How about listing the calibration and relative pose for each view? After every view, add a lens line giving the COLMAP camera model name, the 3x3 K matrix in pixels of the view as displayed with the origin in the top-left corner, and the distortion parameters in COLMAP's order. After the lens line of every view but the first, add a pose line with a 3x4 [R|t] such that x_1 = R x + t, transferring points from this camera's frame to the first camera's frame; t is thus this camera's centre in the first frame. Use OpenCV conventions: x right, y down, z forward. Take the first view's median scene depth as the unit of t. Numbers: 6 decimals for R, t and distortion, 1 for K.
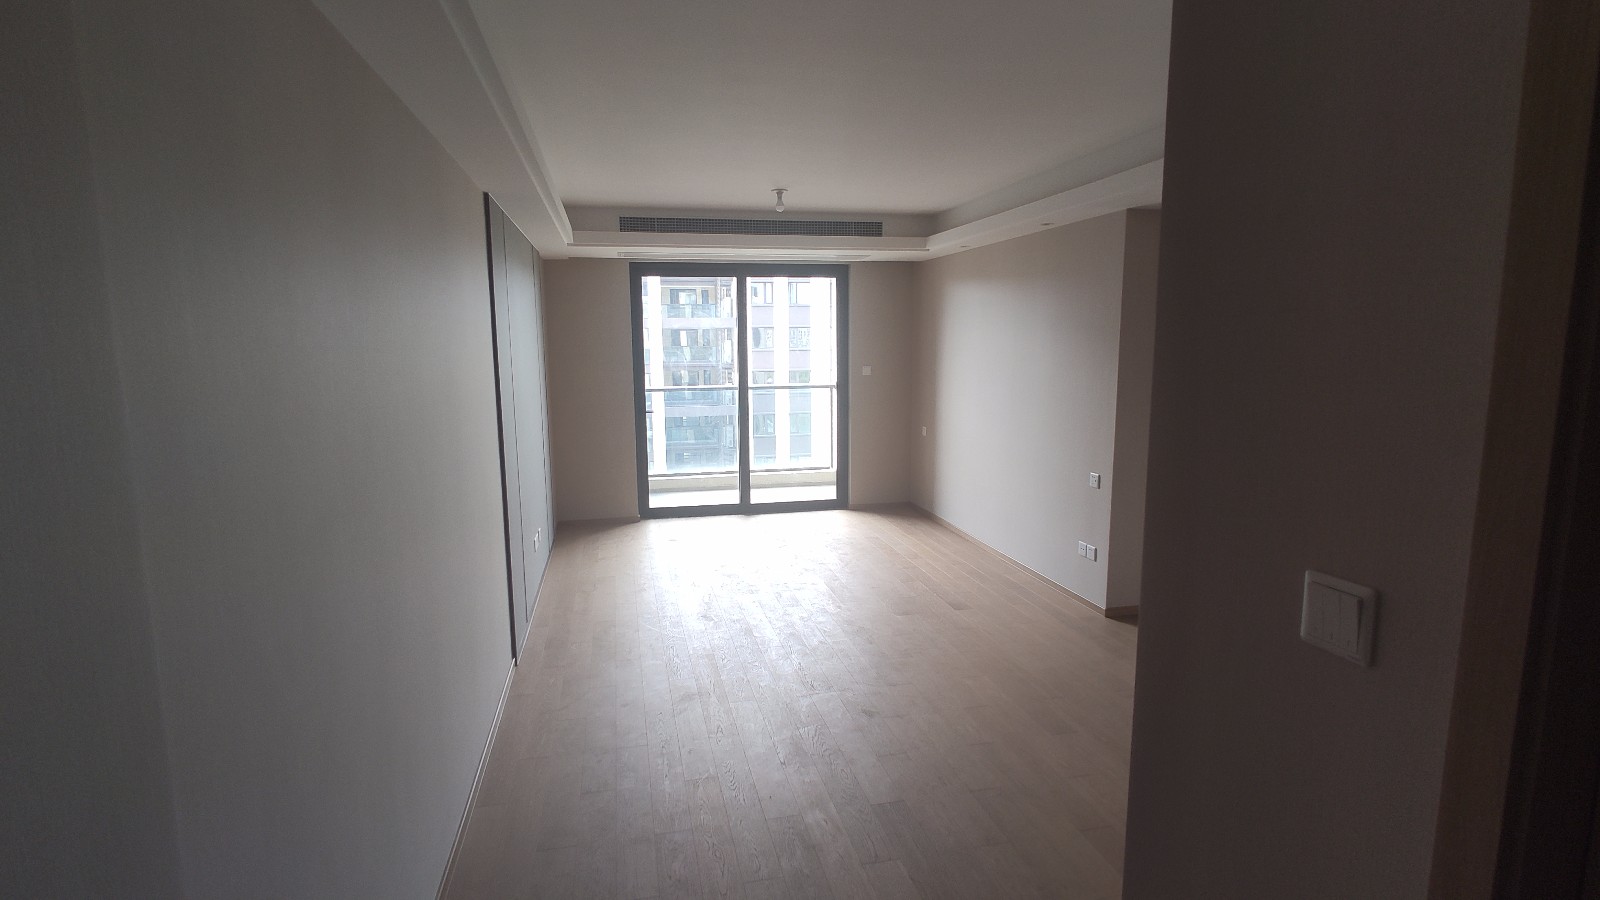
lens RADIAL K [[779.2, 0, 796.2], [0, 779.2, 454.2], [0, 0, 1]] dist [0.002426, 0.000802]
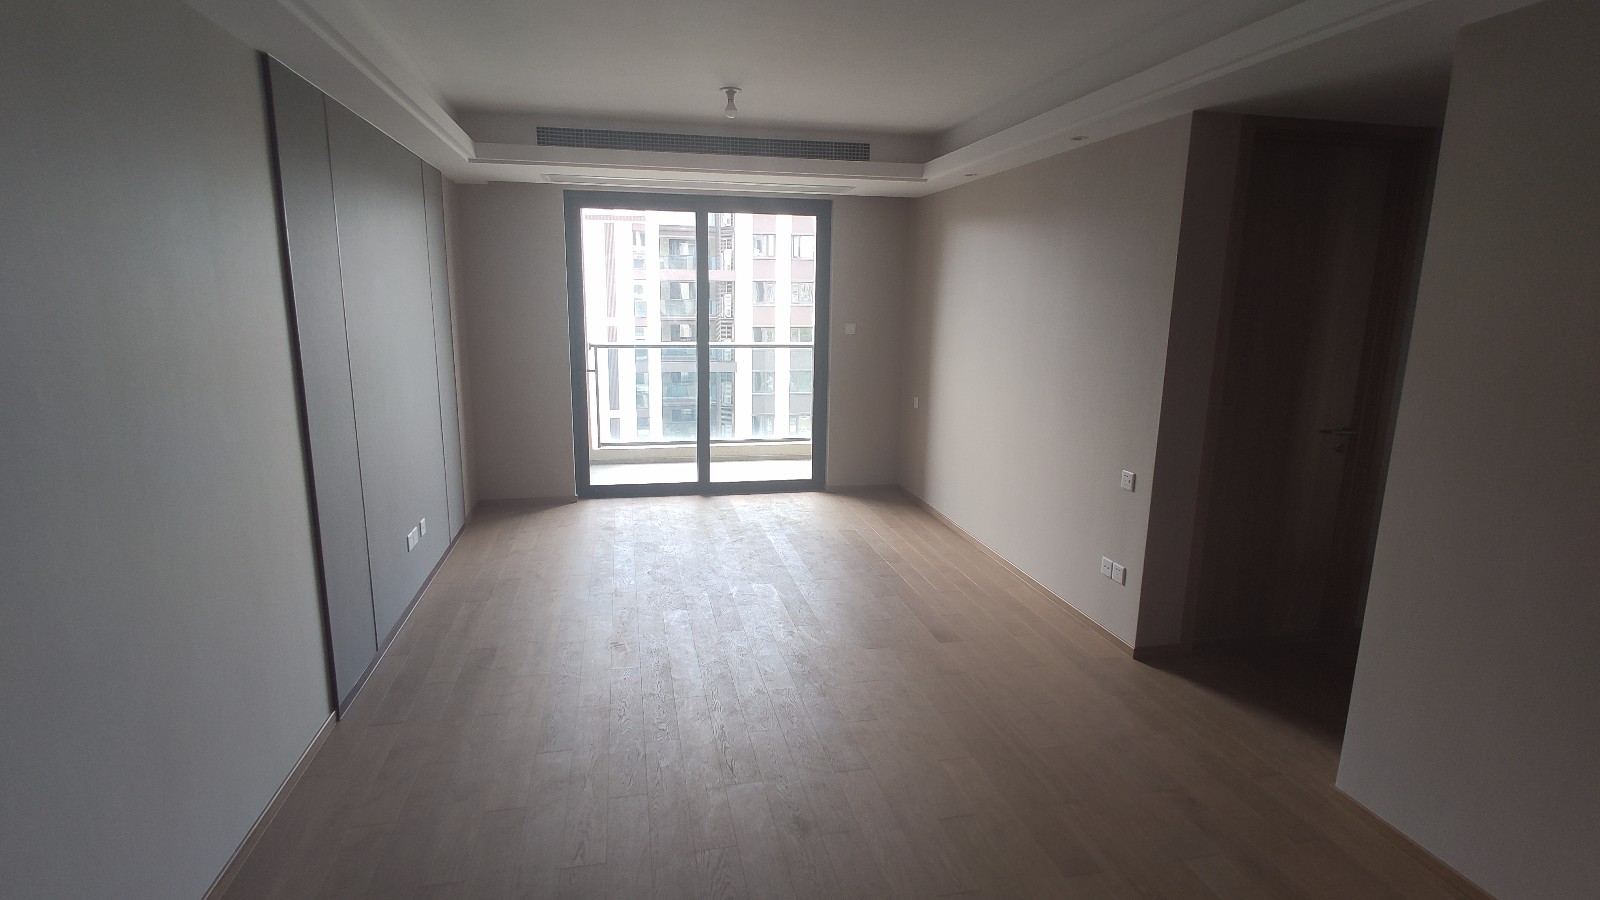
lens RADIAL K [[779.2, 0, 796.2], [0, 779.2, 454.2], [0, 0, 1]] dist [0.002426, 0.000802]
pose [[0.999701, 0.024176, -0.003631, 0.049963], [-0.023938, 0.998185, 0.055257, -0.022223], [0.004960, -0.055154, 0.998466, 0.197081]]
